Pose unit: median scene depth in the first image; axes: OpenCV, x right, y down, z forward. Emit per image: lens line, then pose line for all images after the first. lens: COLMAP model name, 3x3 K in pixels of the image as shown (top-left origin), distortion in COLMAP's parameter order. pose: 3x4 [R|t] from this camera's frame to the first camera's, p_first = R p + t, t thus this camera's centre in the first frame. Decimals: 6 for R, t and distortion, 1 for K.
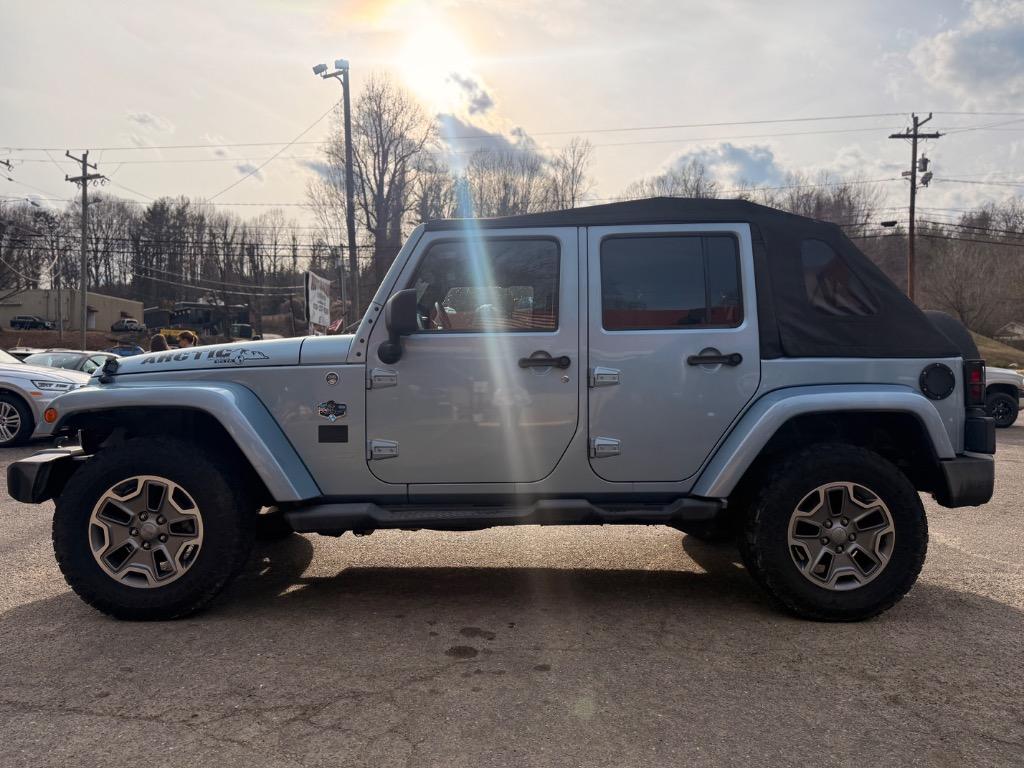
lens RADIAL K [[847.9, 0, 512.0], [0, 847.9, 384.0], [0, 0, 1]] dist [0.092935, -0.258269]
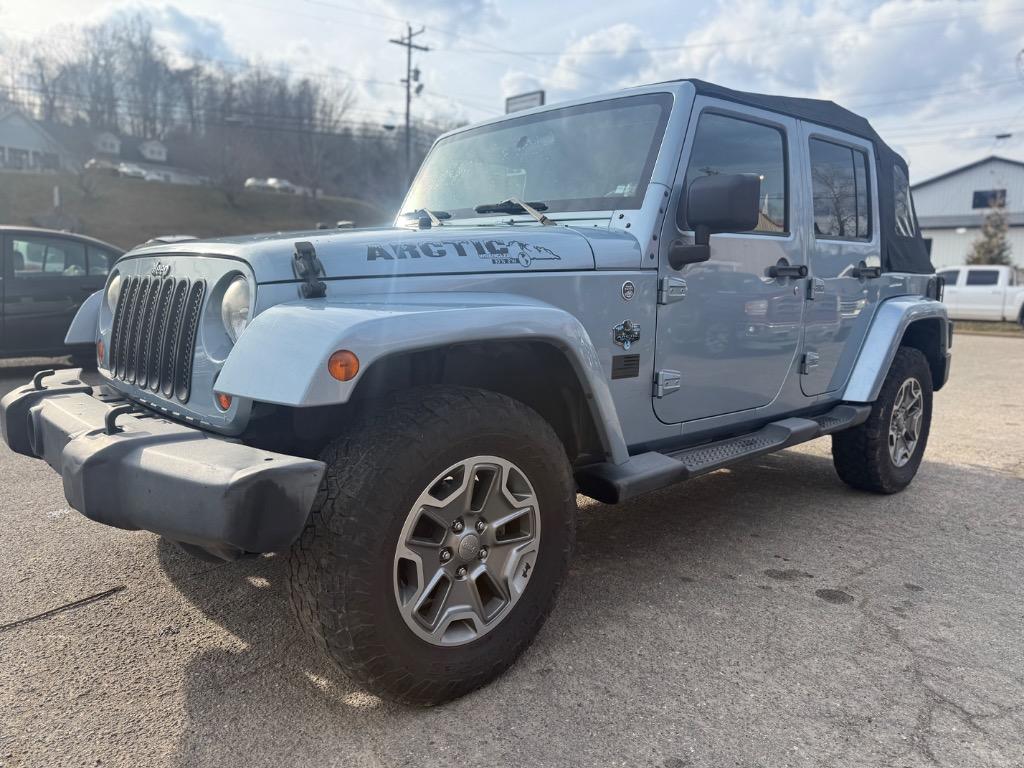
lens RADIAL K [[826.9, 0, 512.0], [0, 826.9, 384.0], [0, 0, 1]] dist [0.006869, -0.018134]
pose [[0.700756, -0.085161, 0.708300, -0.808890], [-0.007942, 0.991857, 0.127112, -0.015397], [-0.713357, -0.094700, 0.694373, 0.591828]]
